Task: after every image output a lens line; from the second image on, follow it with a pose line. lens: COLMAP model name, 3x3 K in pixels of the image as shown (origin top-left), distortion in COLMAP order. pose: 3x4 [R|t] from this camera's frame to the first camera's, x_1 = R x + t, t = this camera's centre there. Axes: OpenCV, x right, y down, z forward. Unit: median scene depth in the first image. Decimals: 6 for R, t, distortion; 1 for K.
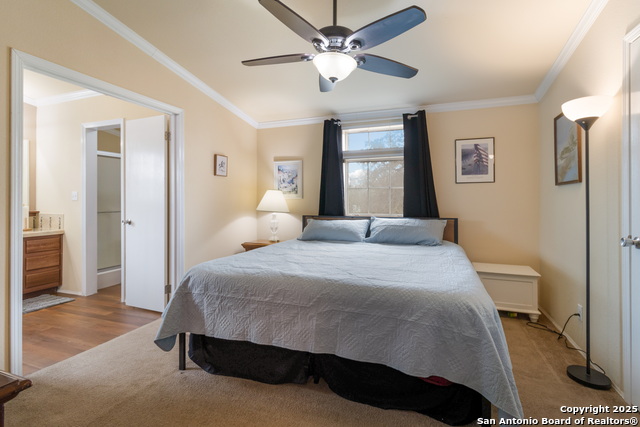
lens RADIAL K [[293.5, 0, 322.6], [0, 293.5, 201.5], [0, 0, 1]] dist [0.001674, 0.000369]
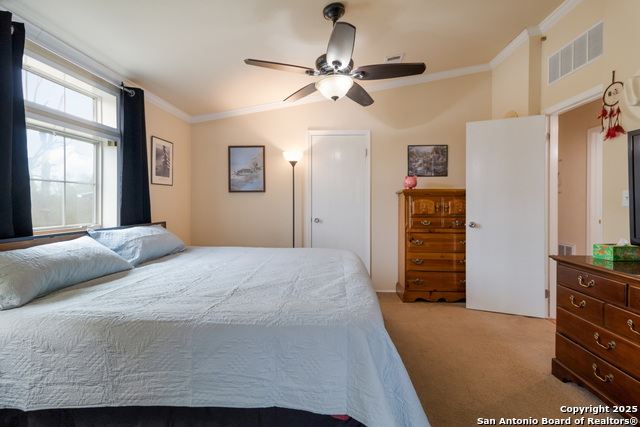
lens RADIAL K [[293.5, 0, 322.6], [0, 293.5, 201.5], [0, 0, 1]] dist [0.001674, 0.000369]
pose [[-0.249717, -0.002386, 0.968316, -0.563530], [-0.005671, 0.999983, 0.001002, -0.012191], [-0.968302, -0.005241, -0.249727, 0.725655]]
